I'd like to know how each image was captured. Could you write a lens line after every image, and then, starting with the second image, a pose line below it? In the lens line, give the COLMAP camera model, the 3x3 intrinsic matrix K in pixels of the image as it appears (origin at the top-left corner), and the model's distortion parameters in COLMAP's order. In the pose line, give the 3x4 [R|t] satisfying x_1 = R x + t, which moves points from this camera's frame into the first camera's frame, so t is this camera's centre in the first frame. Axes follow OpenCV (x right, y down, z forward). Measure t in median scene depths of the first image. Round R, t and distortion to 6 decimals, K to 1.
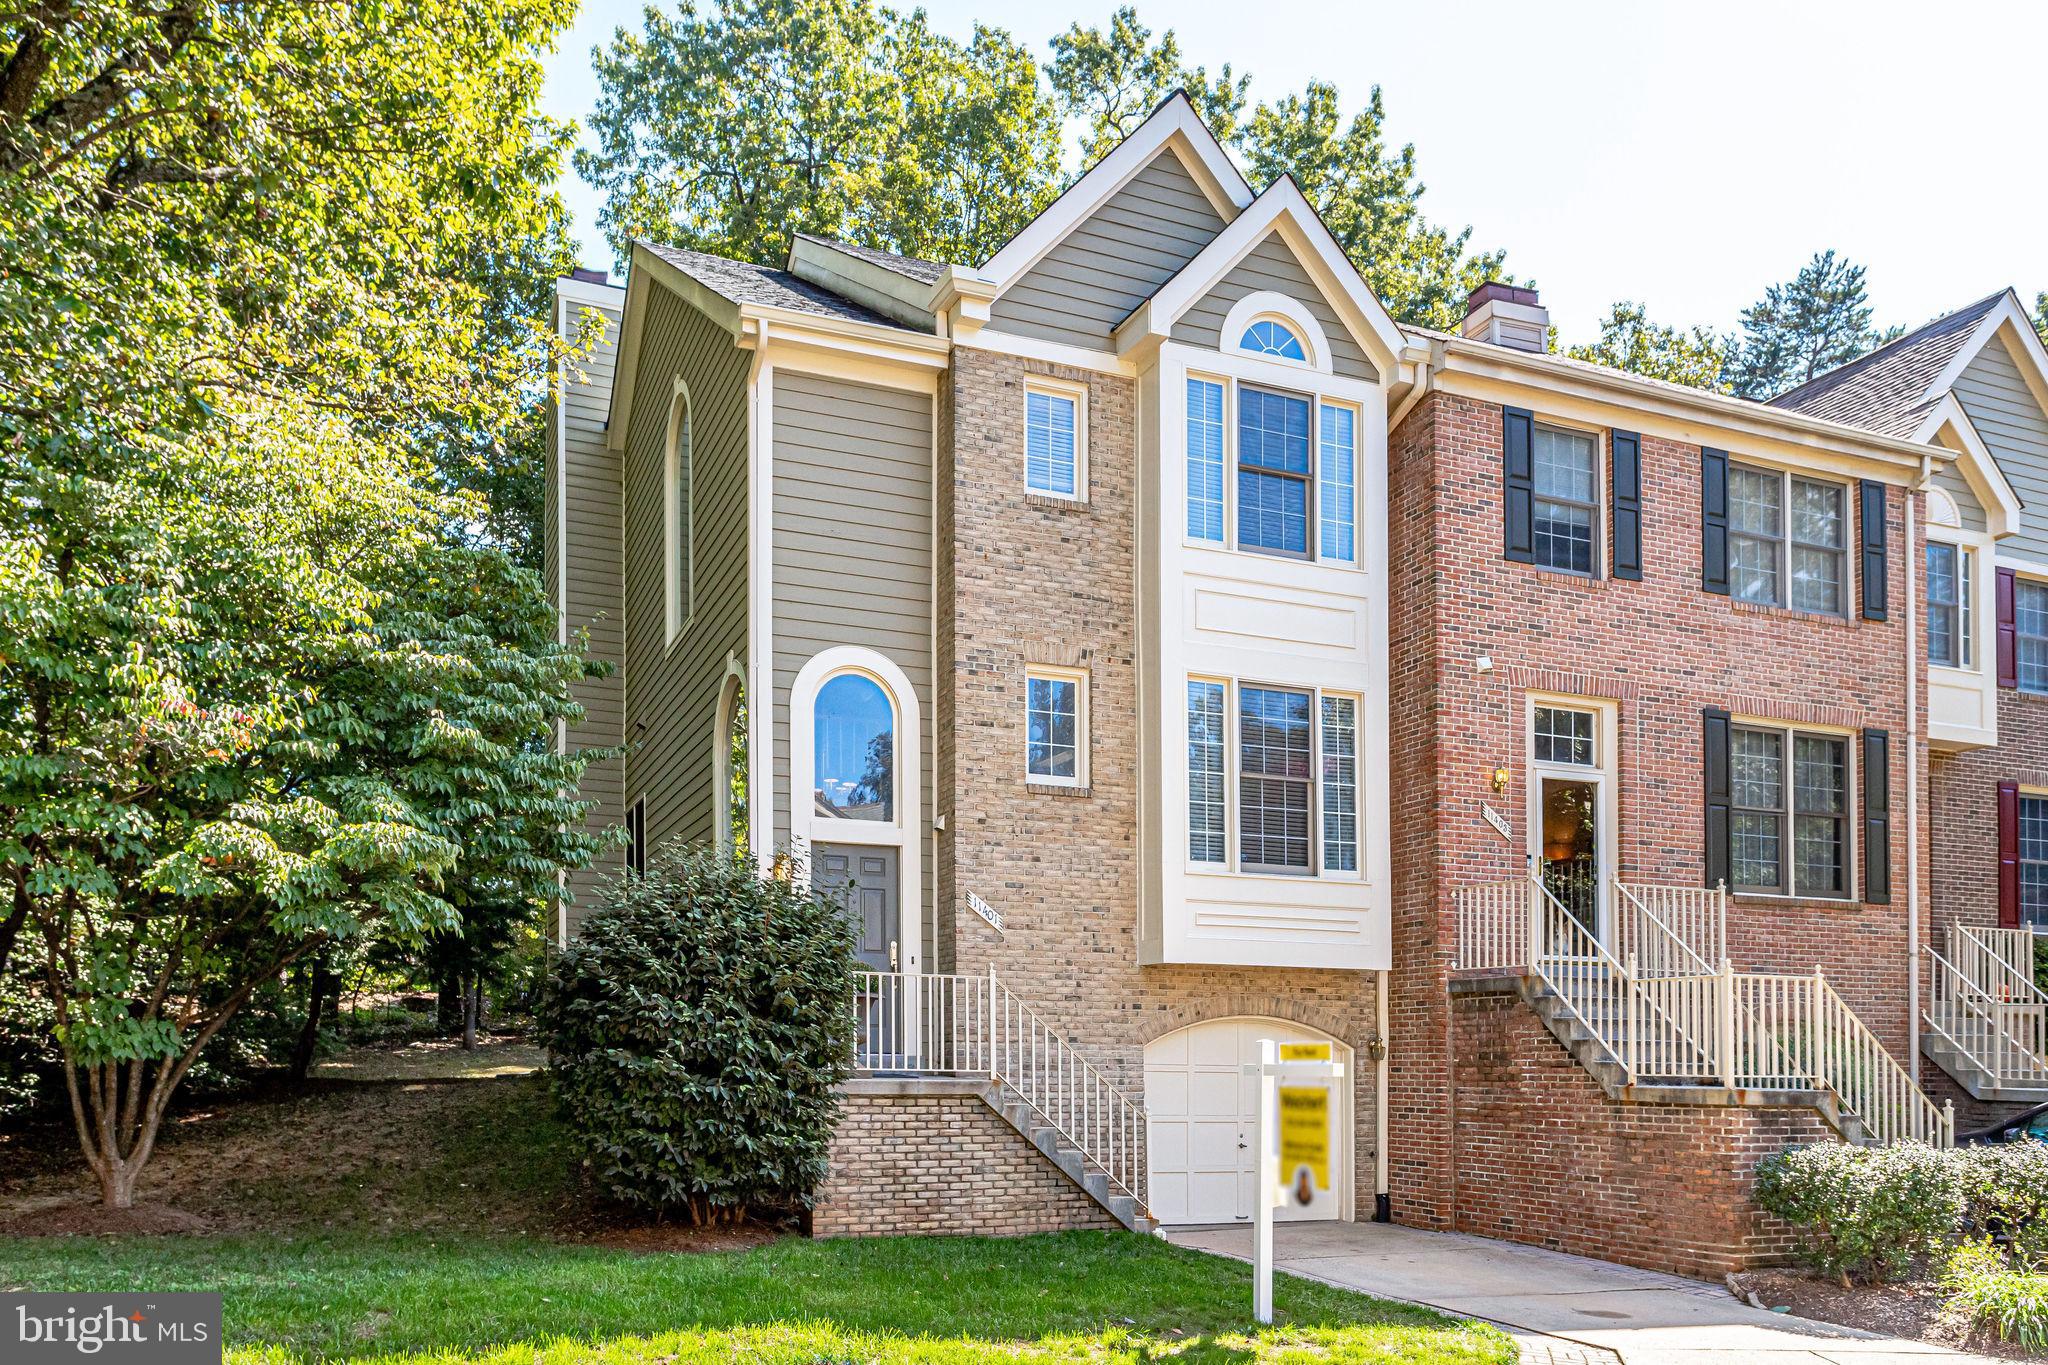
lens RADIAL K [[1527.7, 0, 1023.9], [0, 1527.7, 593.2], [0, 0, 1]] dist [-0.005481, -0.000495]
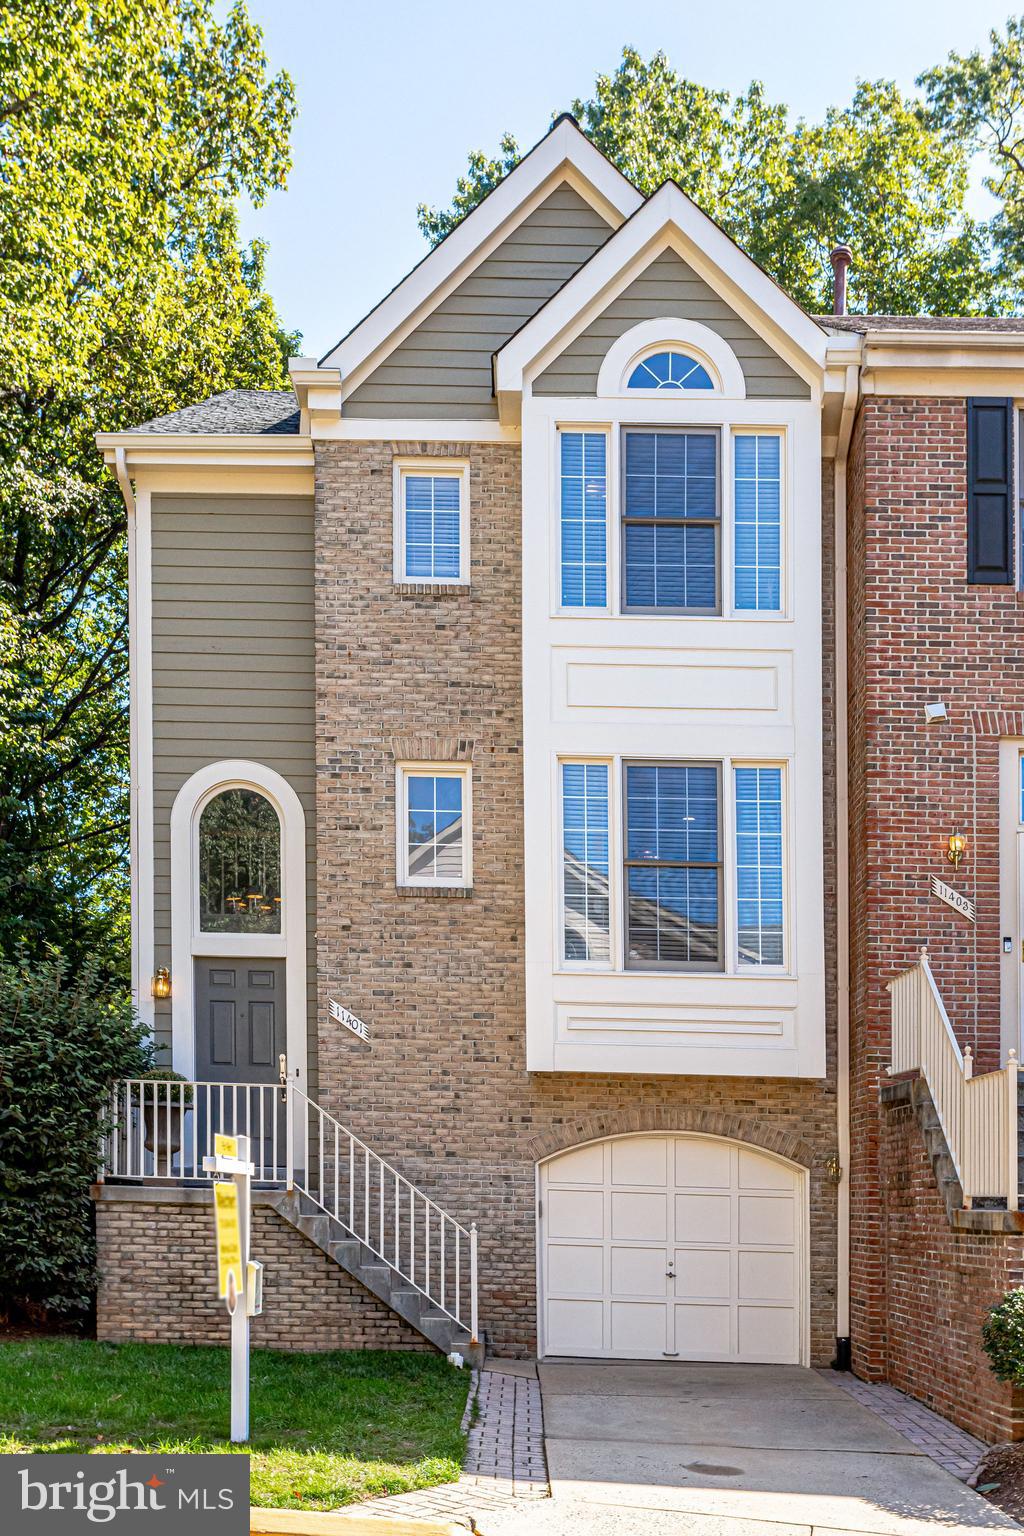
lens RADIAL K [[1572.5, 0, 512.0], [0, 1572.5, 768.0], [0, 0, 1]] dist [0.015848, -0.009069]
pose [[0.915587, -0.091095, -0.391665, 0.441597], [0.100036, 0.994981, 0.002435, 0.053860], [0.389477, -0.041410, 0.920105, 0.124459]]
